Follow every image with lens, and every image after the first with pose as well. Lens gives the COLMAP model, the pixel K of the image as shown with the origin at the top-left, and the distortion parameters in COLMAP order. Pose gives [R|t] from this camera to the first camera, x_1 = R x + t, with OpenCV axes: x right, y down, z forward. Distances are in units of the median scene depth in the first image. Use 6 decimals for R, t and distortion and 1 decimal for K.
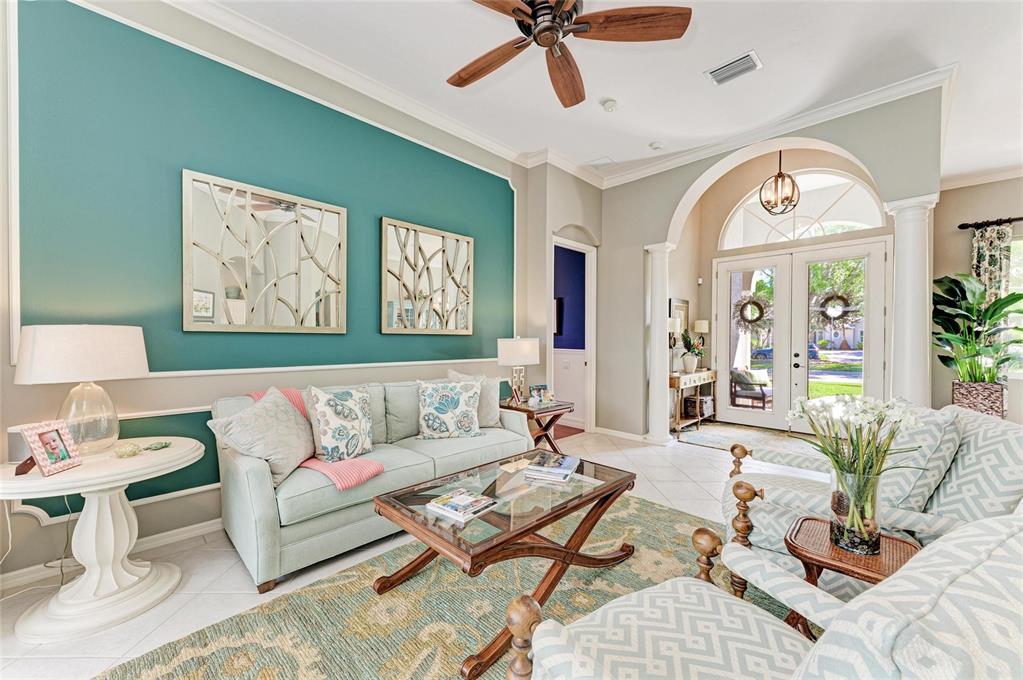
lens RADIAL K [[396.4, 0, 506.8], [0, 396.4, 341.9], [0, 0, 1]] dist [0.008414, -0.000528]
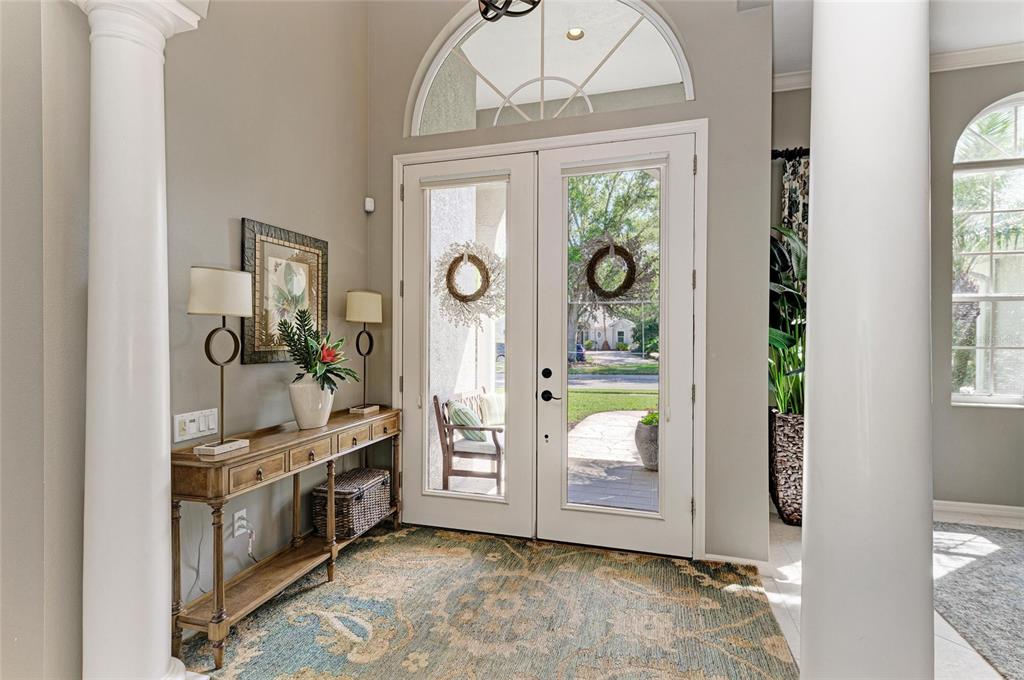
lens RADIAL K [[474.0, 0, 512.0], [0, 474.0, 340.0], [0, 0, 1]] dist [0.002024, 0.000086]
pose [[0.872288, 0.002229, 0.488987, 0.397439], [0.000104, 0.999989, -0.004743, -0.002482], [-0.488992, 0.004188, 0.872278, 0.507136]]
